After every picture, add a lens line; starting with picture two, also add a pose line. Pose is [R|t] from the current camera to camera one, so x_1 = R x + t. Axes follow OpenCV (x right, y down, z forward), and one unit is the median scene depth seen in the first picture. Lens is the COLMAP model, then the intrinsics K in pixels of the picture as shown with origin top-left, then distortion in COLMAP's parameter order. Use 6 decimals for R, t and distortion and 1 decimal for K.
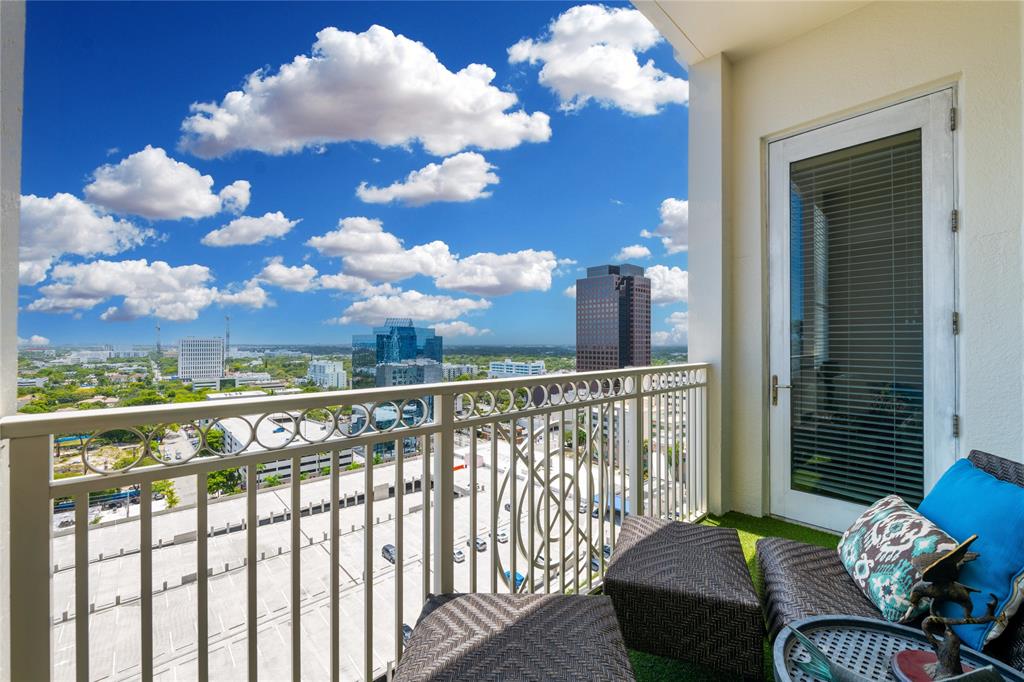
lens RADIAL K [[409.1, 0, 516.3], [0, 409.1, 341.2], [0, 0, 1]] dist [0.003911, -0.003665]
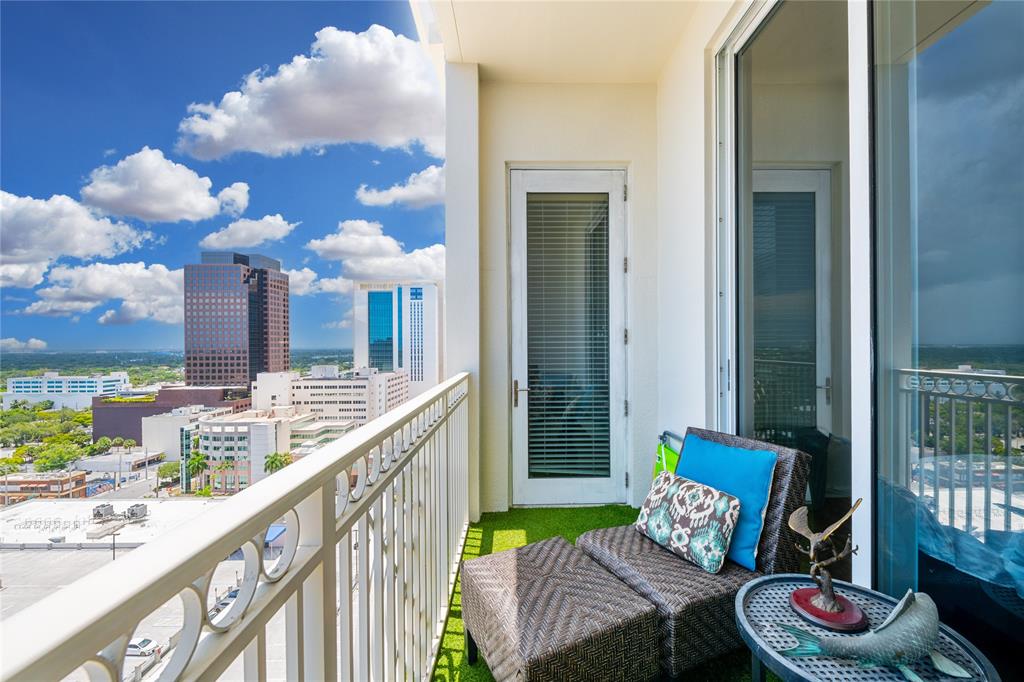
lens RADIAL K [[409.1, 0, 511.8], [0, 409.1, 347.7], [0, 0, 1]] dist [0.003911, -0.003665]
pose [[0.668065, -0.013580, 0.743979, -0.205587], [0.004625, 0.999890, 0.014099, -0.021270], [-0.744088, -0.005978, 0.668055, 0.266766]]
